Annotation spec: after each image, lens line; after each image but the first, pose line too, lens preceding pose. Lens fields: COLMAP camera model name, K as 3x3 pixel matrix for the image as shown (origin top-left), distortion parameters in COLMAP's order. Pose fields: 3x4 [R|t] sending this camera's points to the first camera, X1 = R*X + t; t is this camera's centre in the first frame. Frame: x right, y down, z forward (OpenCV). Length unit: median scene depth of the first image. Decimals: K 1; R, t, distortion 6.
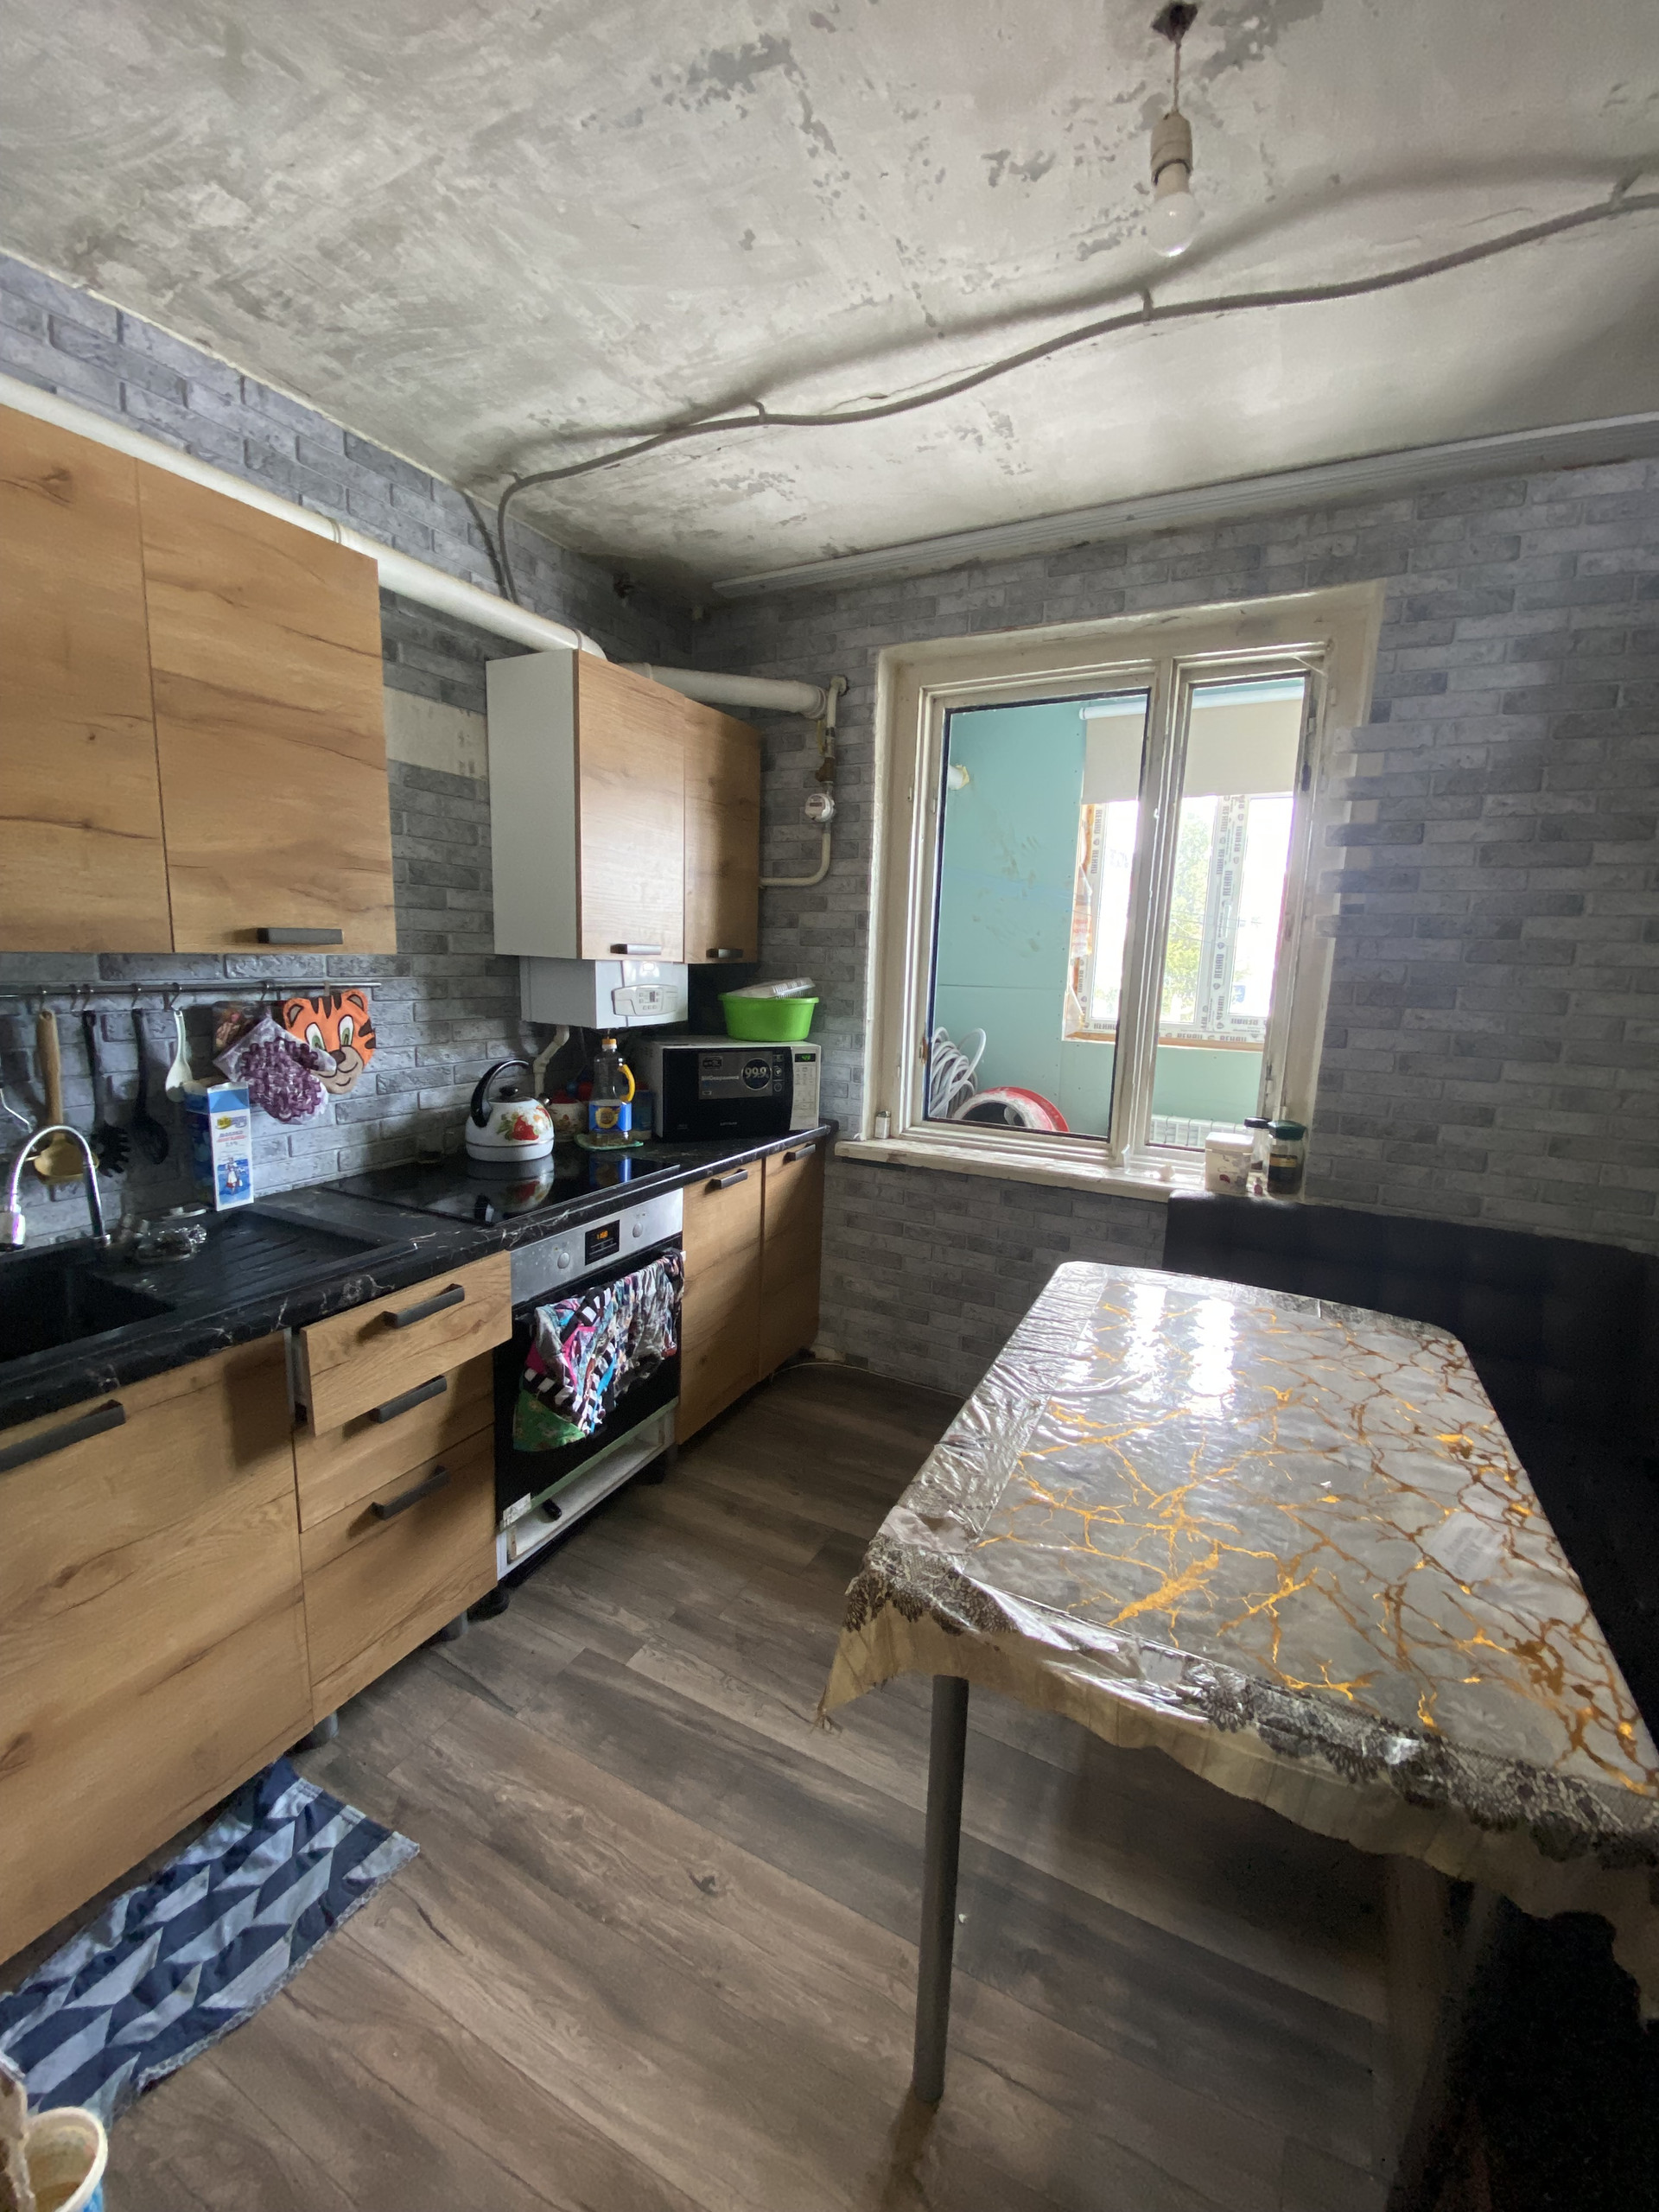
lens RADIAL K [[883.2, 0, 827.1], [0, 883.2, 1104.5], [0, 0, 1]] dist [0.034095, -0.030835]
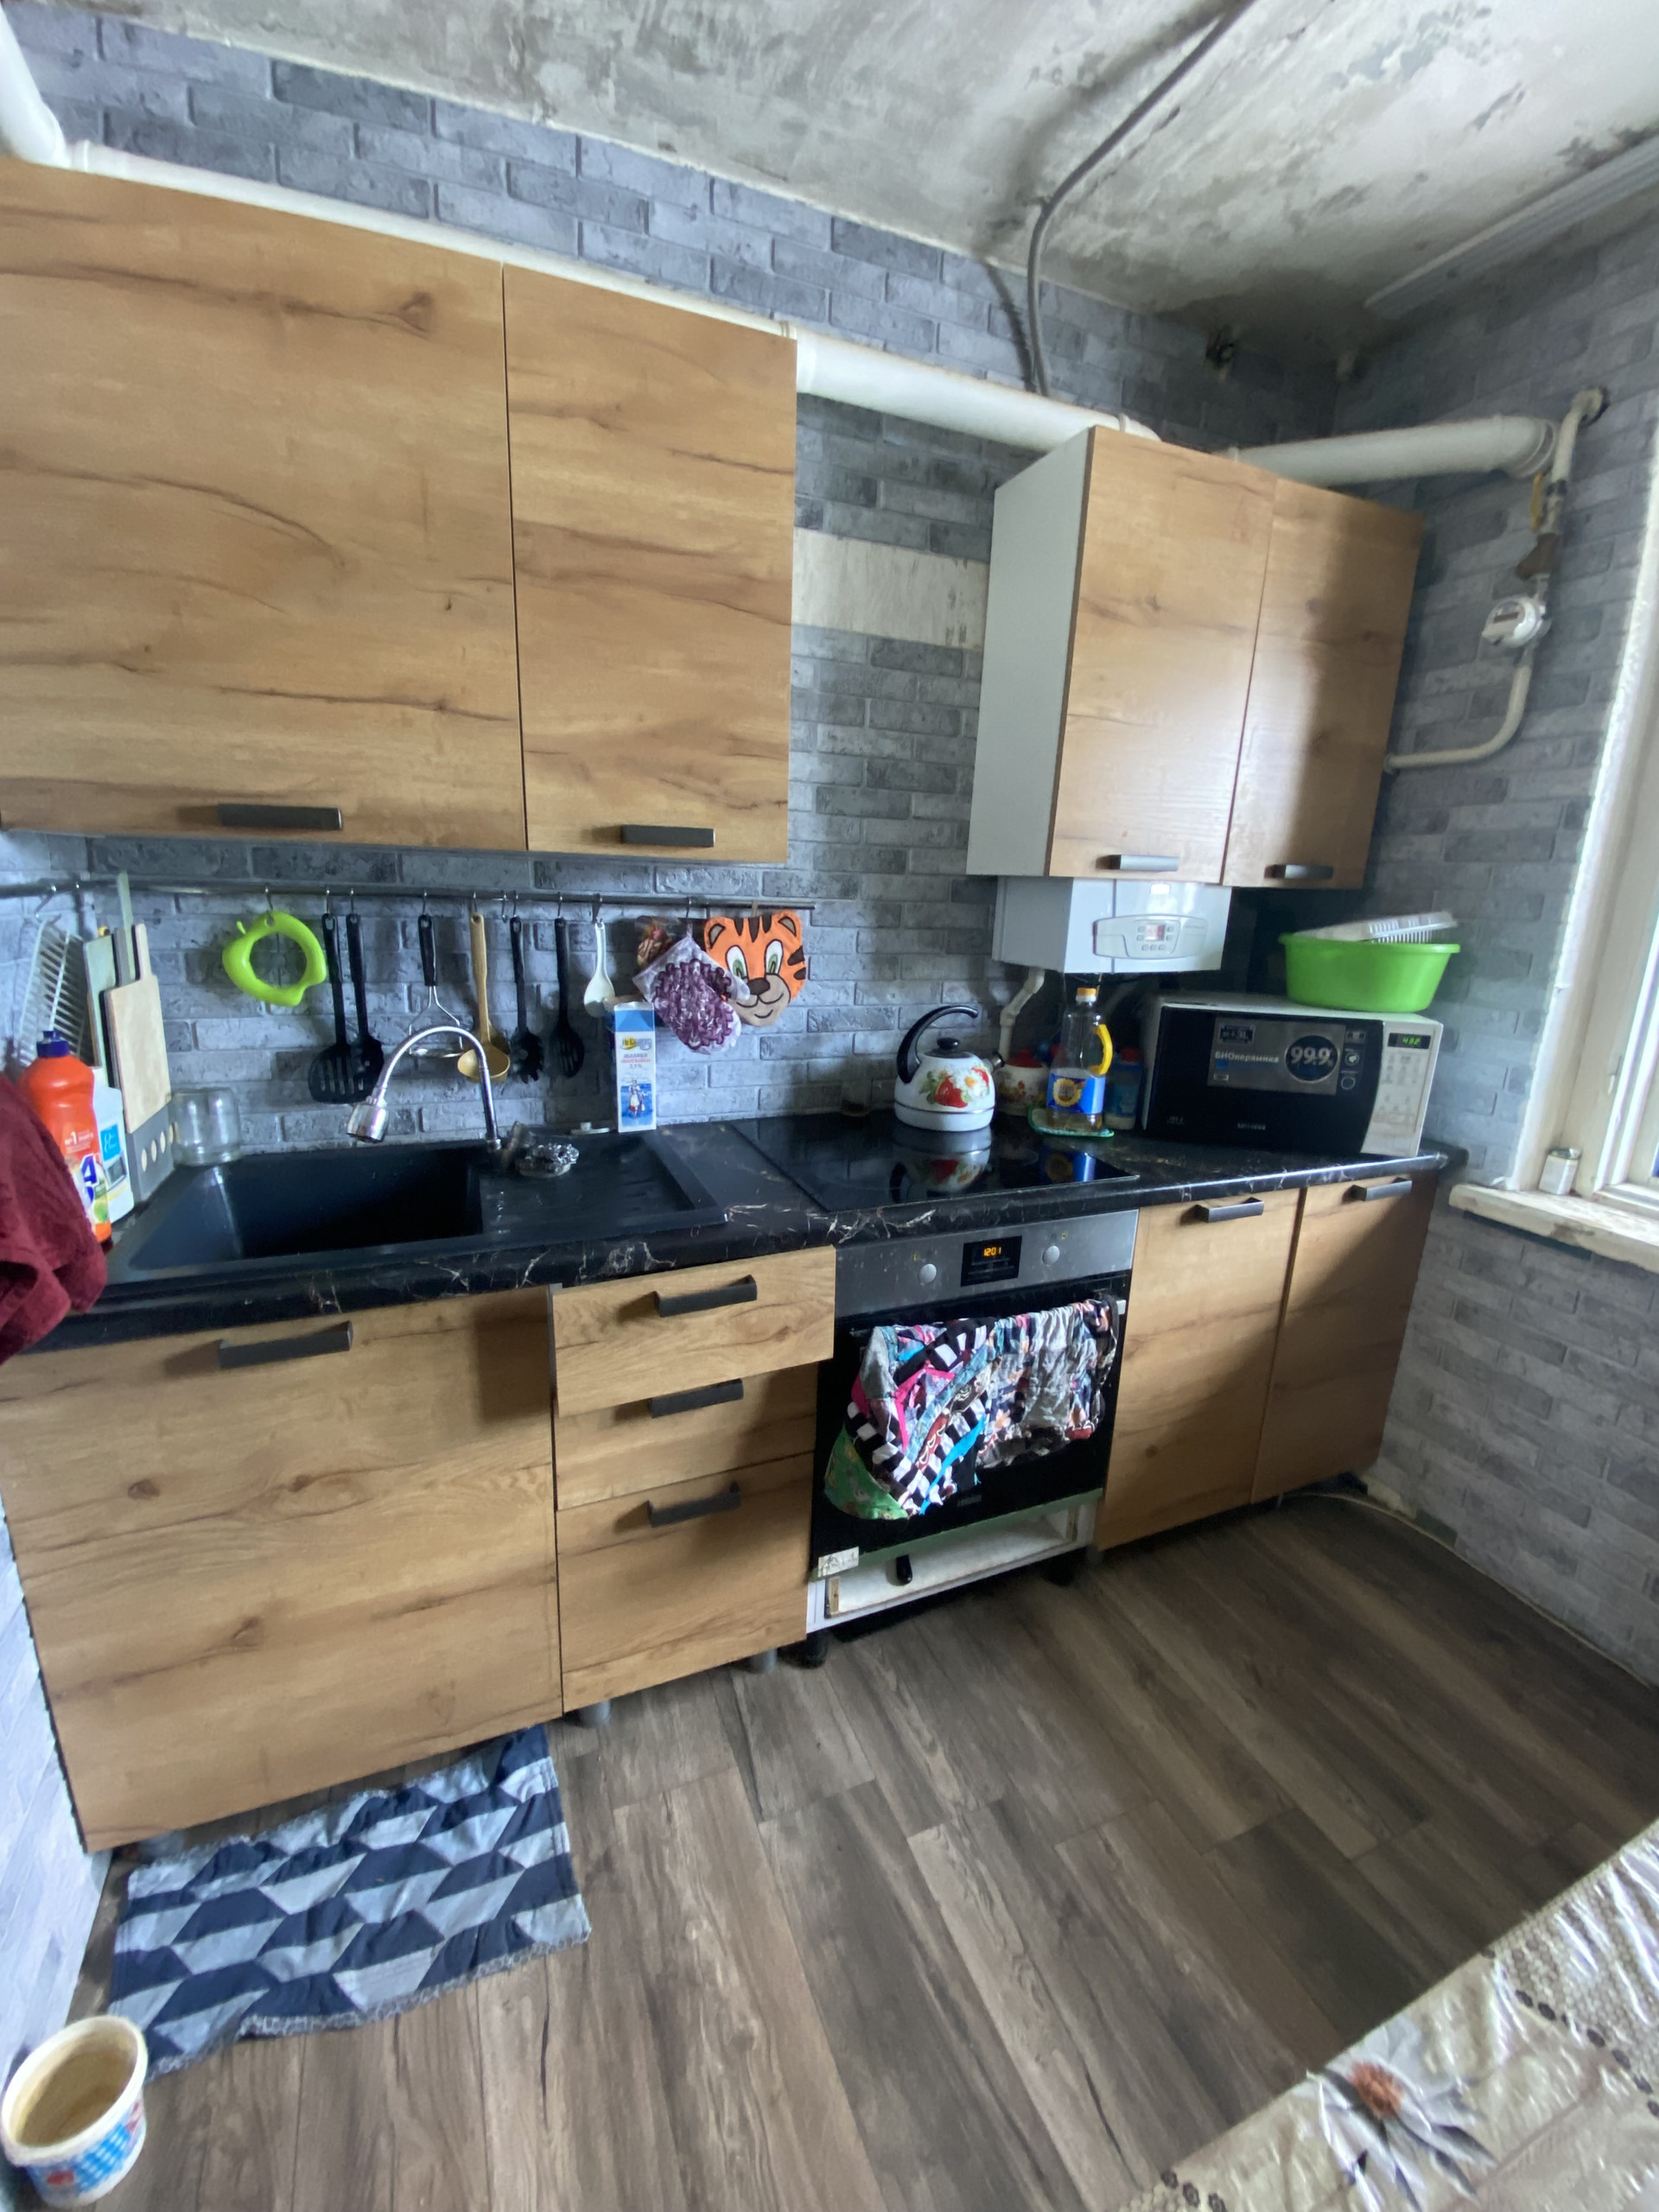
lens RADIAL K [[883.2, 0, 827.1], [0, 883.2, 1104.5], [0, 0, 1]] dist [0.034095, -0.030835]
pose [[0.765150, 0.149749, -0.626195, 0.085640], [-0.119316, 0.988709, 0.090649, -0.024279], [0.632699, 0.005355, 0.774379, 0.369647]]
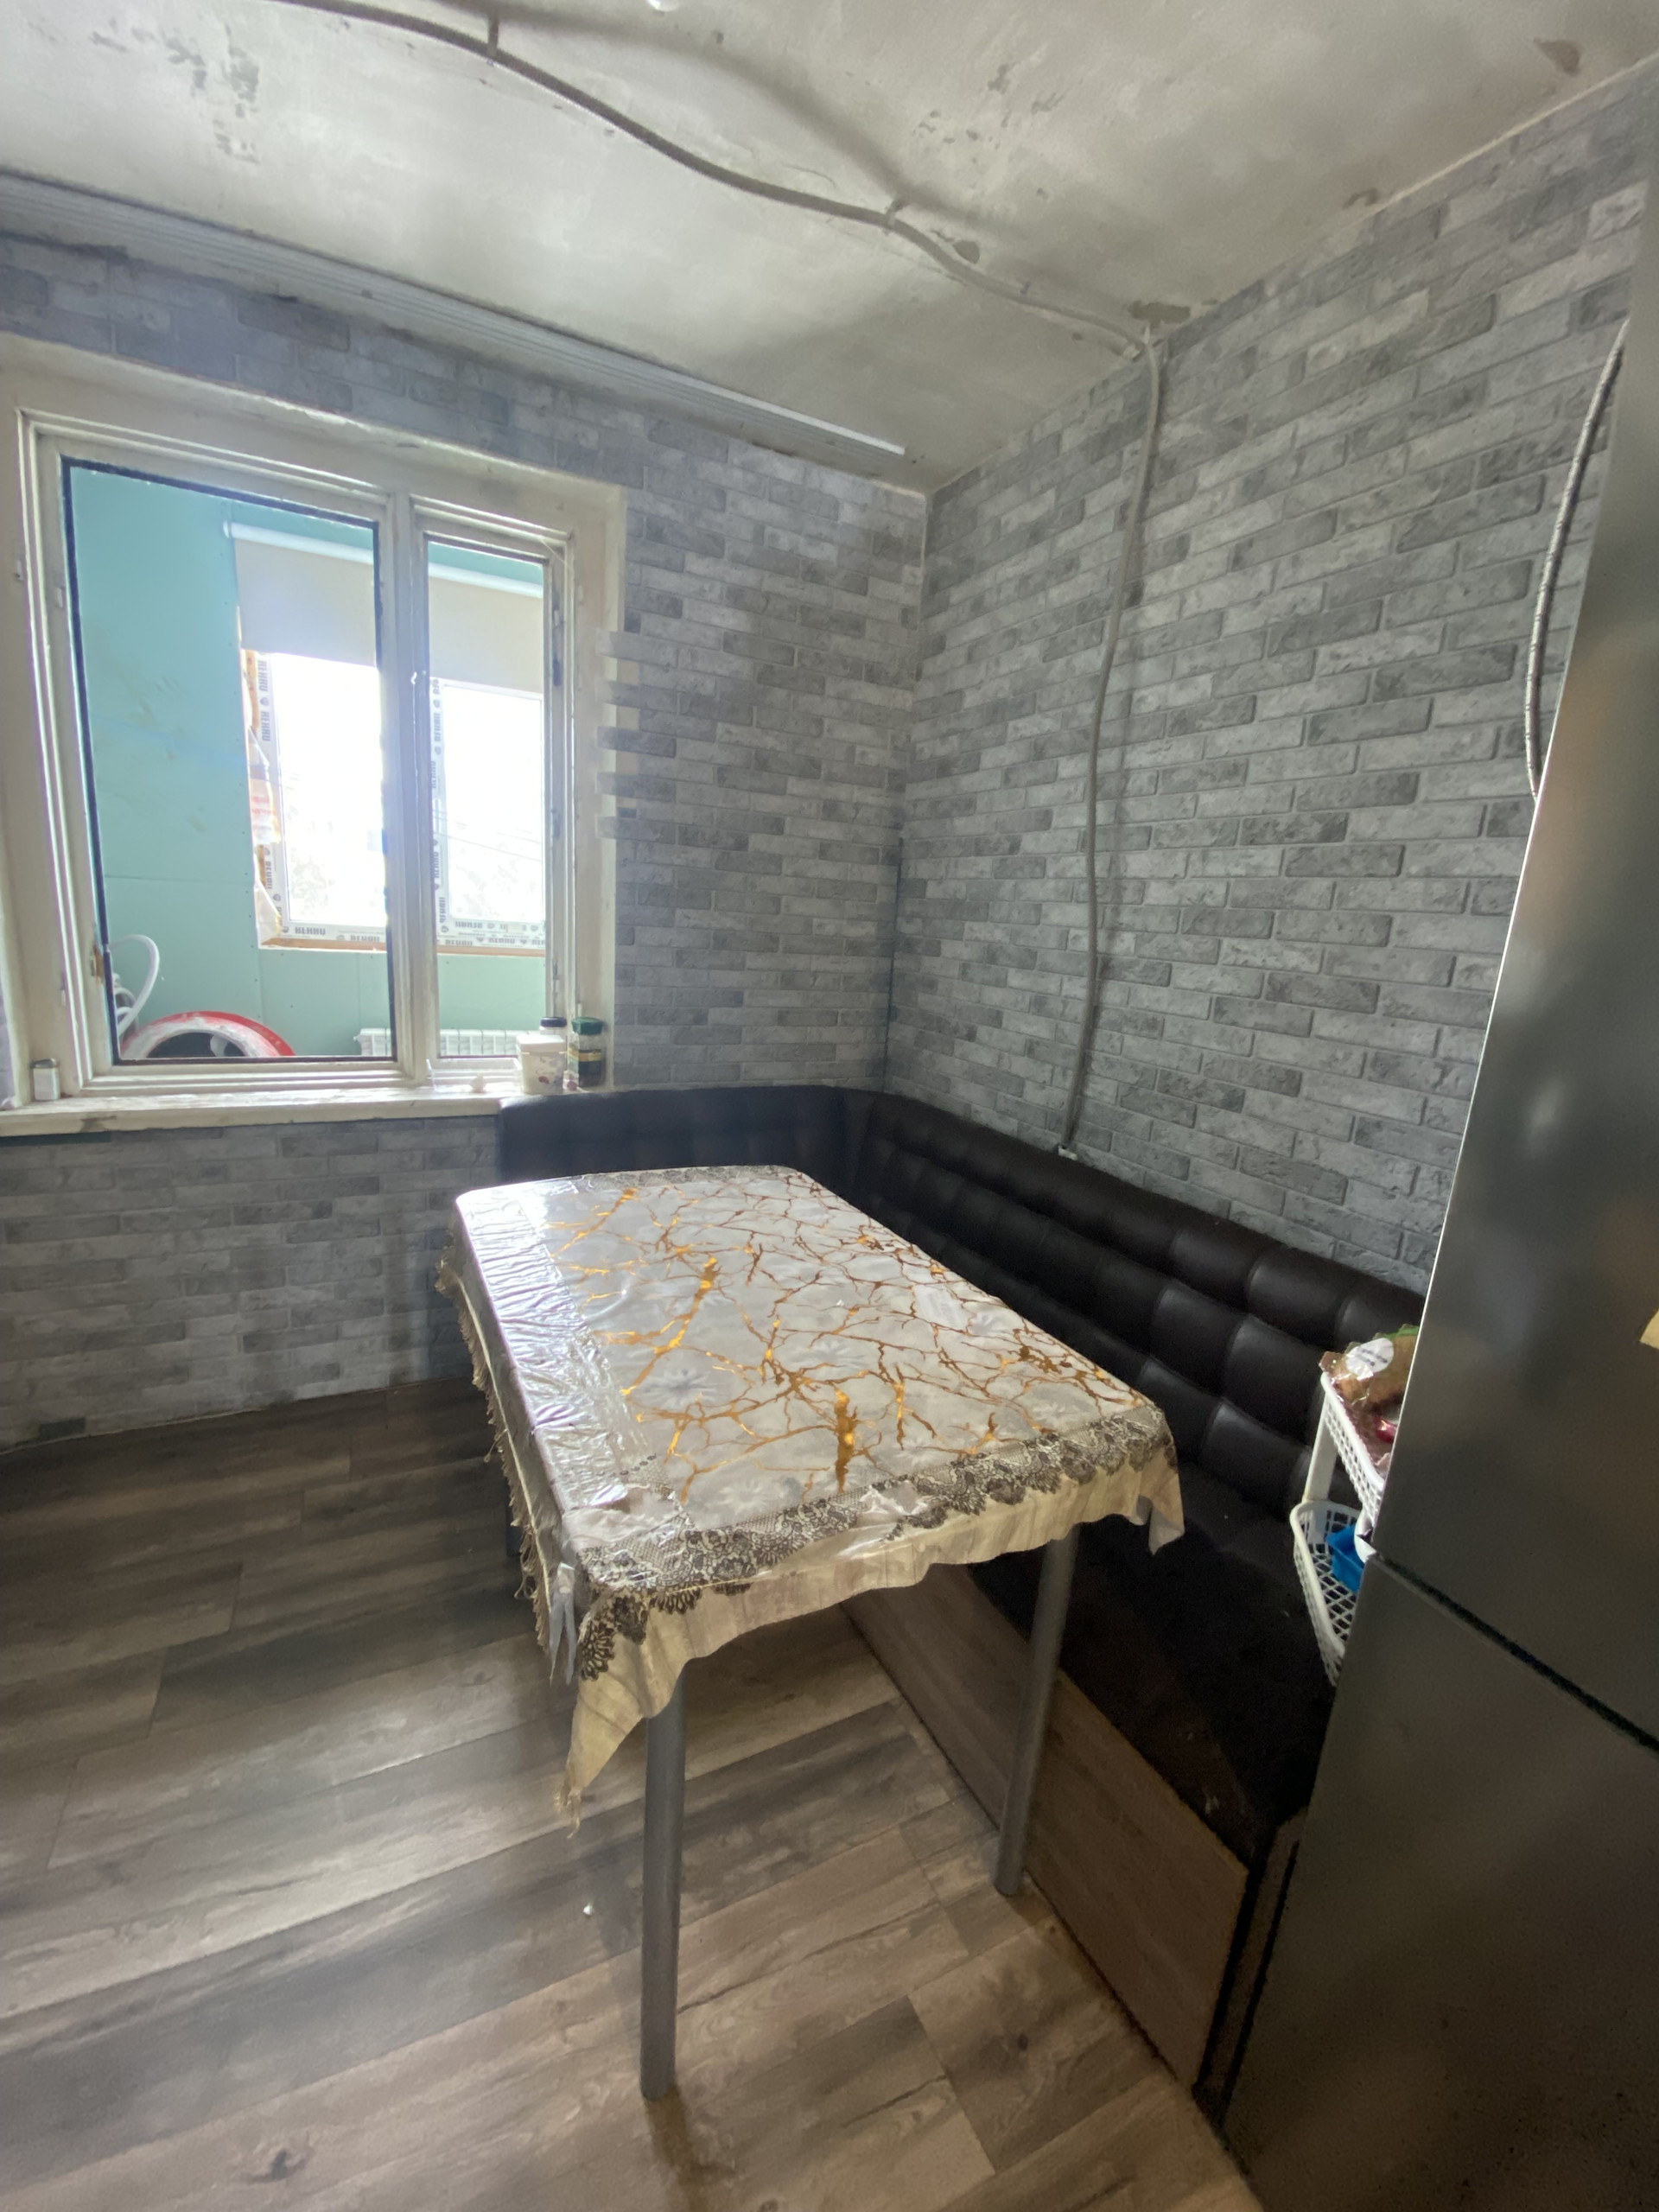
lens RADIAL K [[883.2, 0, 827.1], [0, 883.2, 1104.5], [0, 0, 1]] dist [0.034095, -0.030835]
pose [[0.583760, -0.164528, 0.795081, -0.205033], [0.089132, 0.986321, 0.138659, 0.001187], [-0.807019, -0.010076, 0.590440, 0.196522]]
